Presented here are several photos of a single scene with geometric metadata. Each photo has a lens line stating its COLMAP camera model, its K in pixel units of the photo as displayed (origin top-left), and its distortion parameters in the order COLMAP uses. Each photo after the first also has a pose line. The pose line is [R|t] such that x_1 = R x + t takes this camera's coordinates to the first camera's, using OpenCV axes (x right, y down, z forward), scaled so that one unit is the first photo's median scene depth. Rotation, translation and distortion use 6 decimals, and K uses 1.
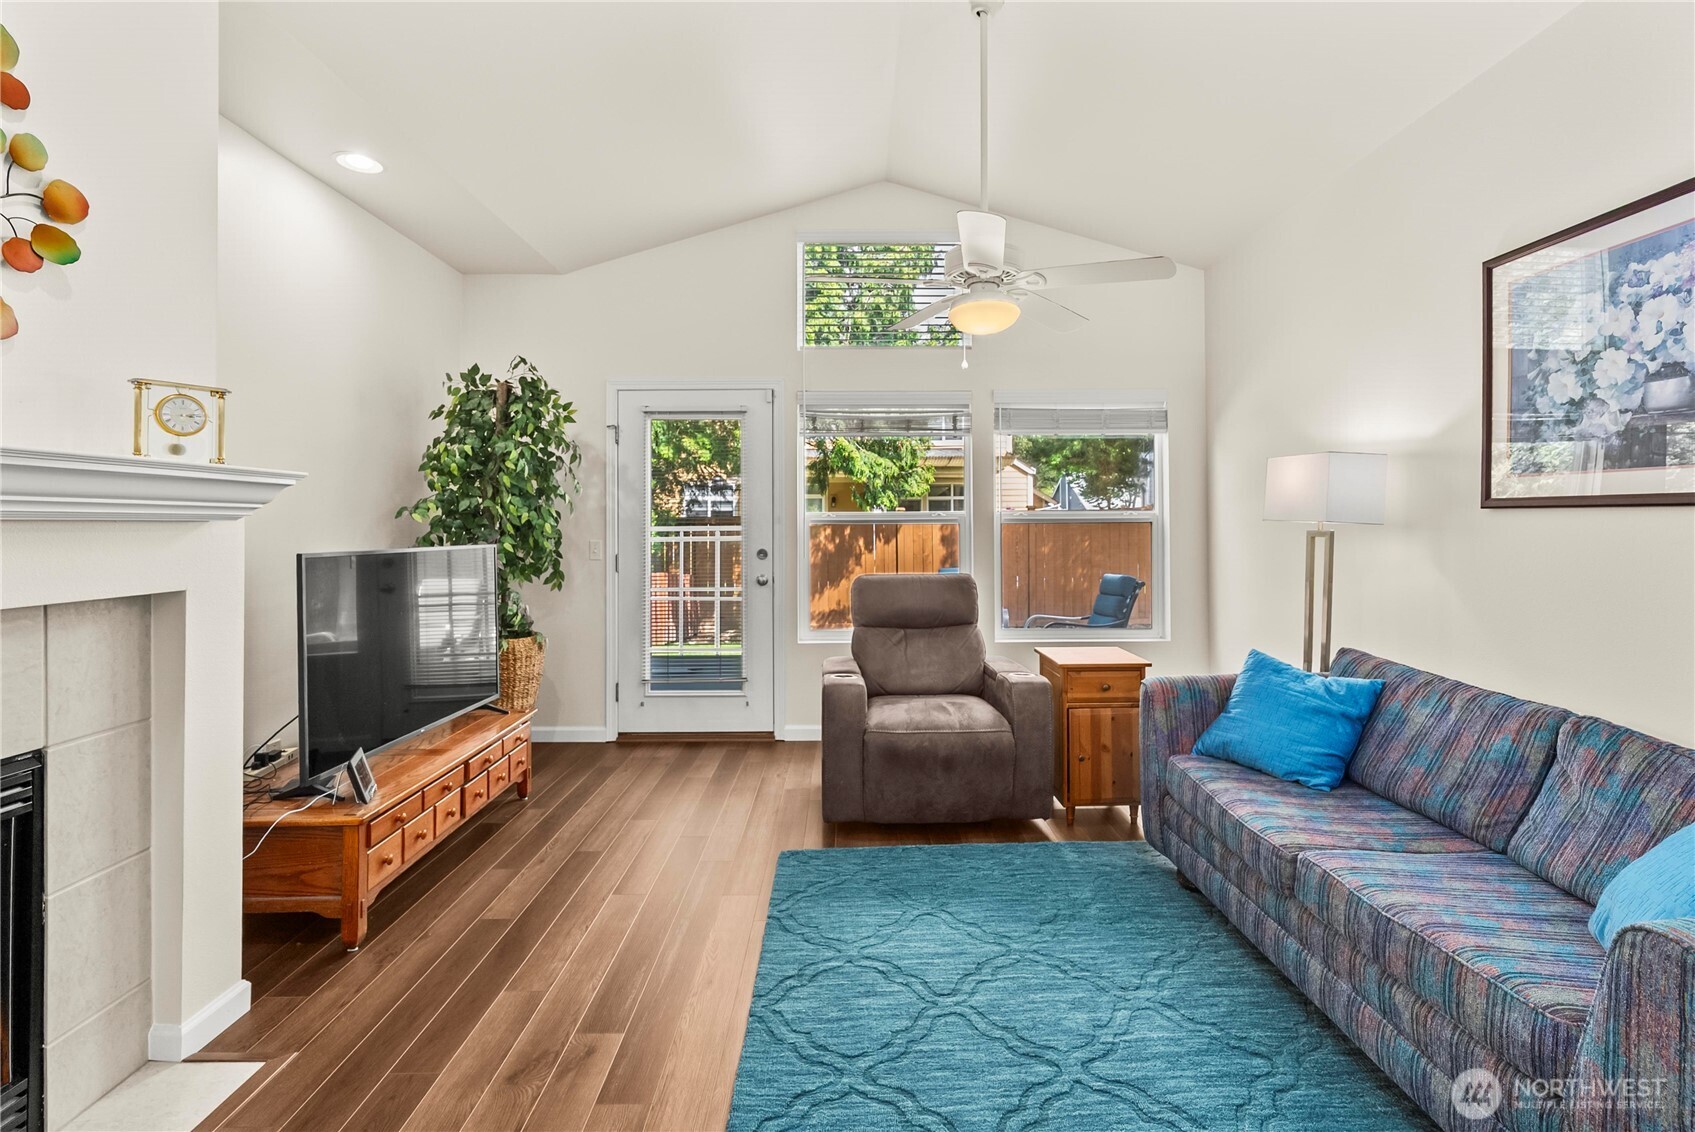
lens RADIAL K [[757.4, 0, 847.6], [0, 757.4, 529.2], [0, 0, 1]] dist [0.001392, 0.000341]
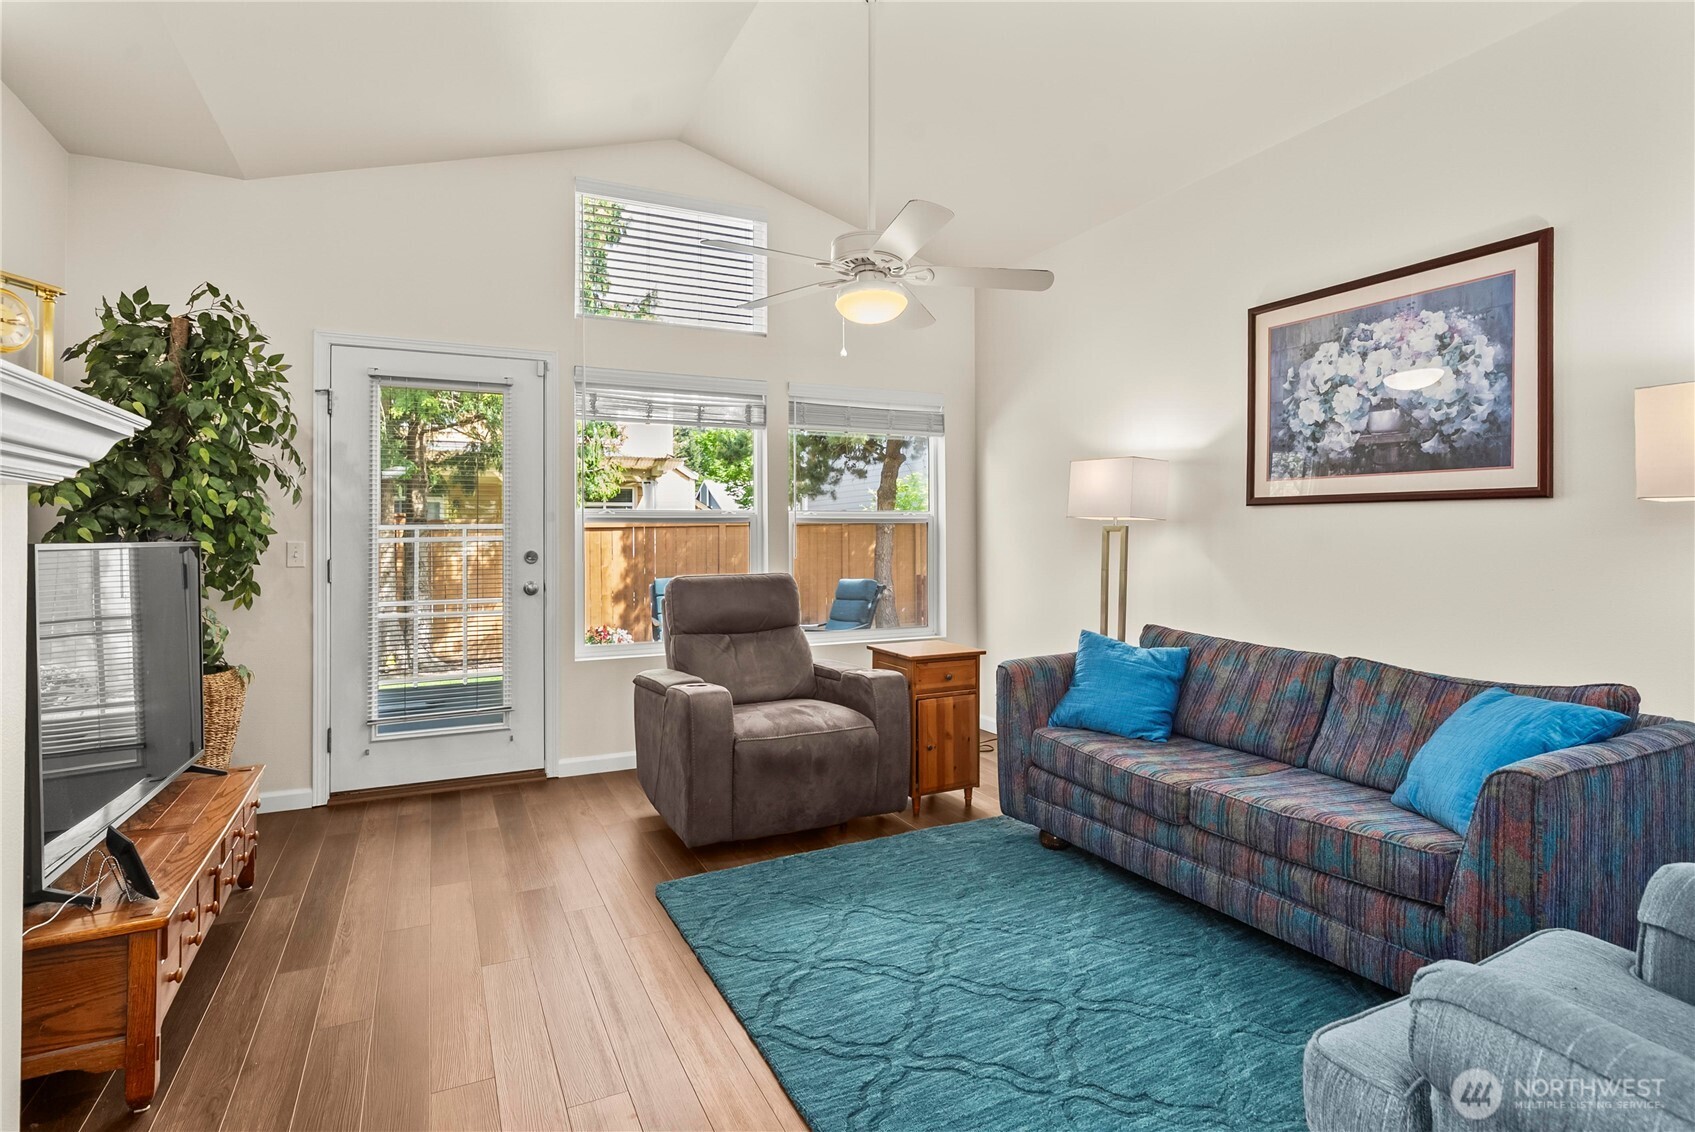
lens RADIAL K [[849.4, 0, 837.9], [0, 849.4, 543.3], [0, 0, 1]] dist [0.003128, -0.000319]
pose [[0.905628, -0.003668, 0.424057, -0.404140], [0.002624, 0.999992, 0.003045, 0.031309], [-0.424065, -0.001645, 0.905630, 0.017139]]
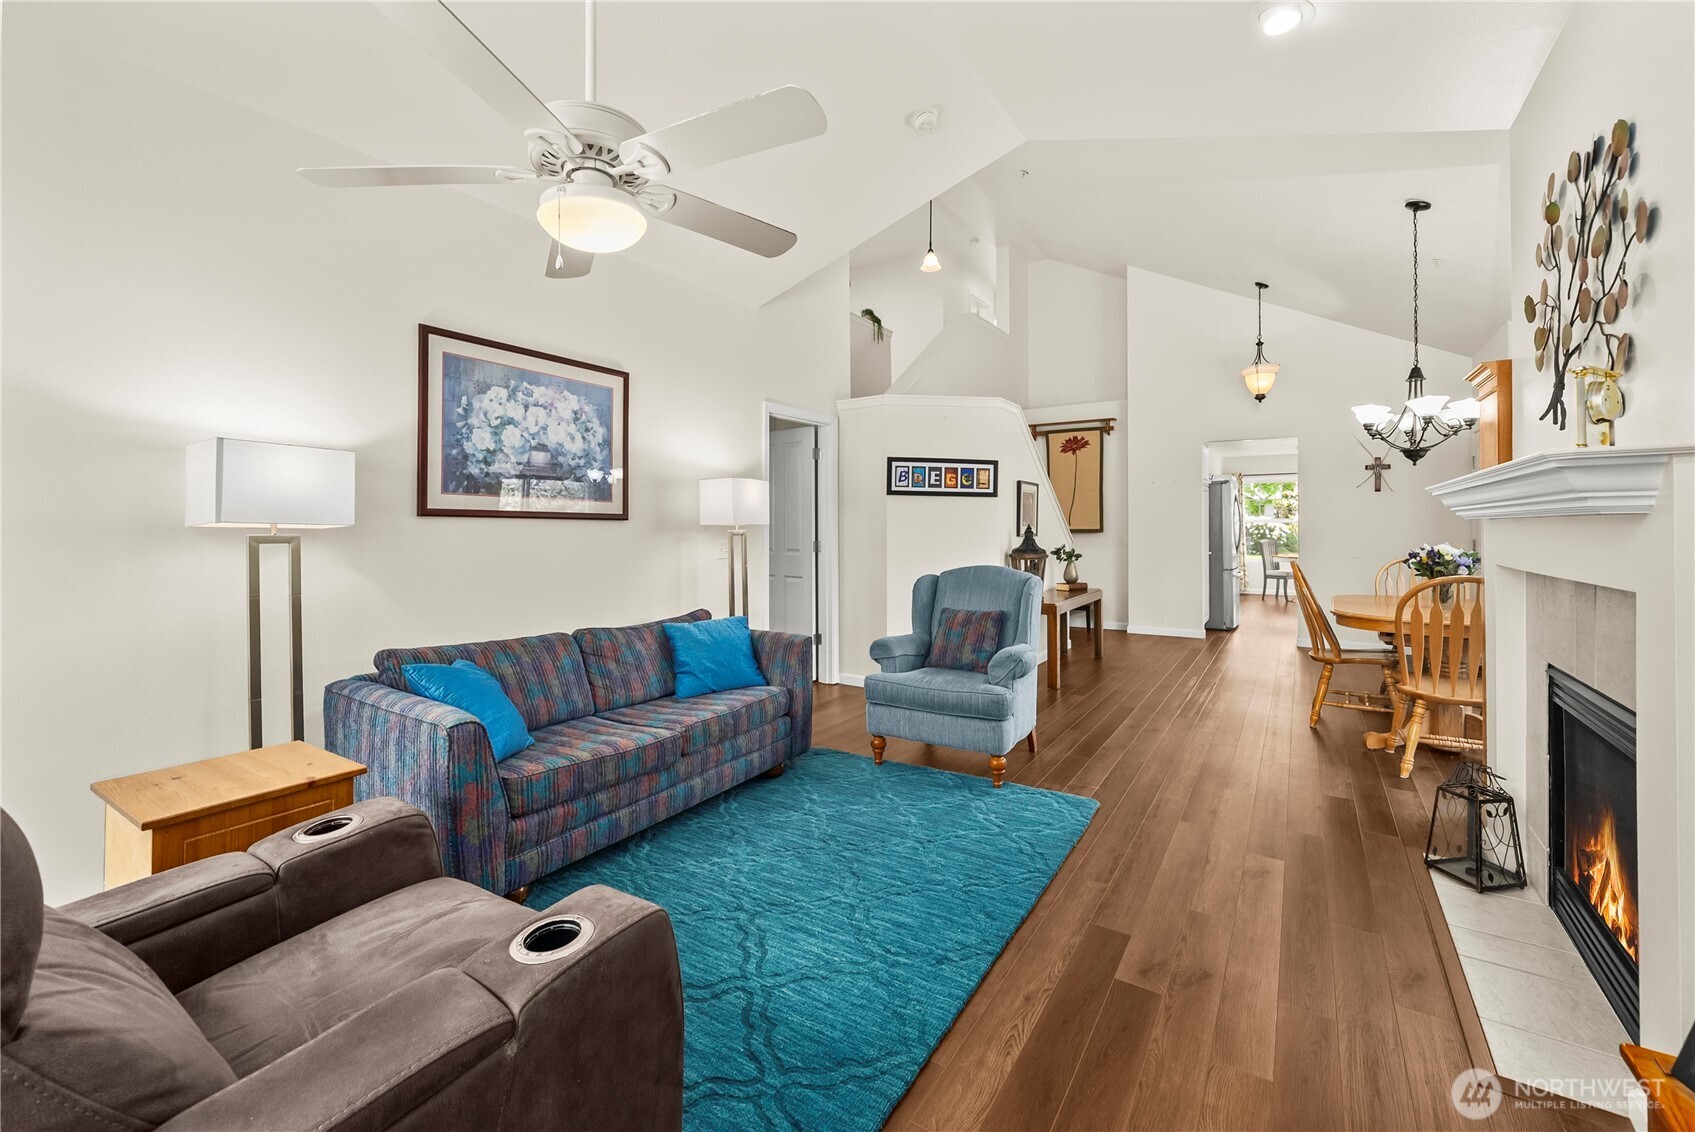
lens RADIAL K [[703.8, 0, 839.7], [0, 703.8, 532.8], [0, 0, 1]] dist [0.002165, 0.000178]
pose [[-0.826971, 0.001017, 0.562244, -0.452407], [0.008597, 0.999904, 0.010836, -0.005837], [-0.562179, 0.013795, -0.826900, 1.727547]]
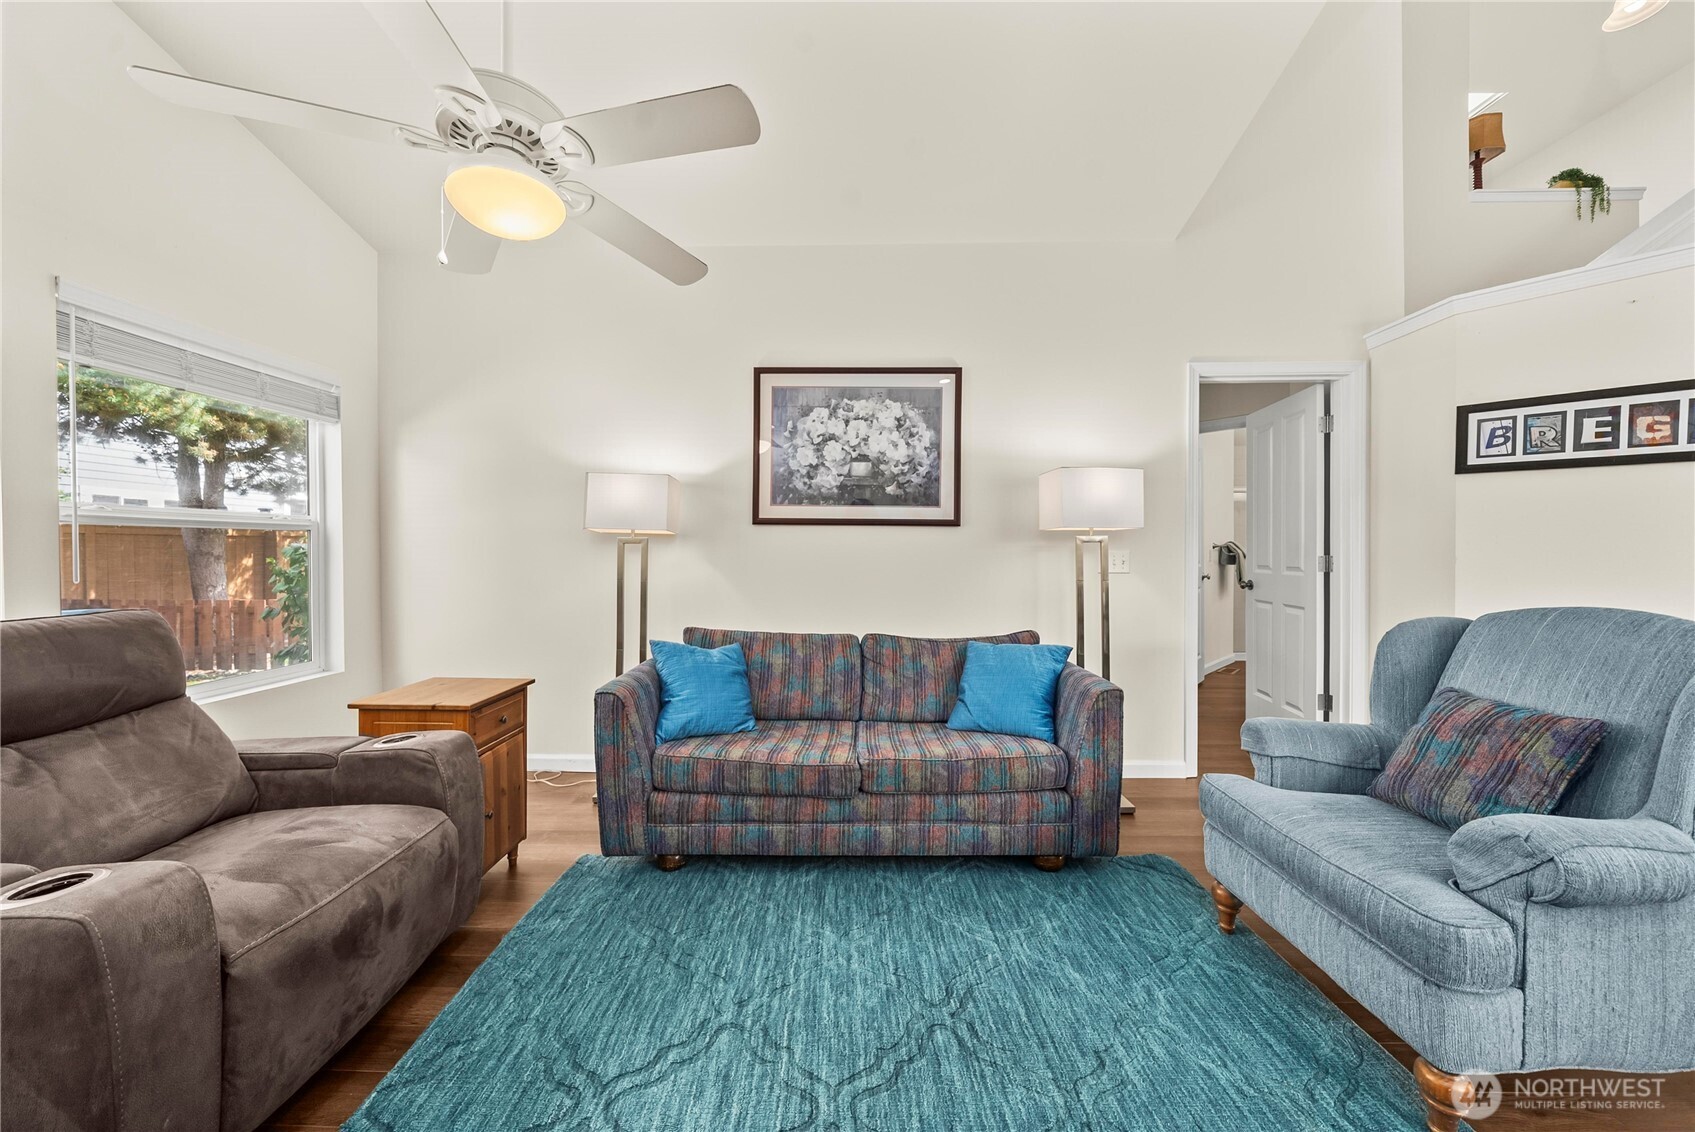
lens RADIAL K [[588.4, 0, 844.6], [0, 588.4, 562.3], [0, 0, 1]] dist [-0.005654, -0.000190]
pose [[0.037073, -0.015363, 0.999194, -0.410116], [0.004710, 0.999873, 0.015199, 0.037114], [-0.999301, 0.004143, 0.037141, 0.834985]]
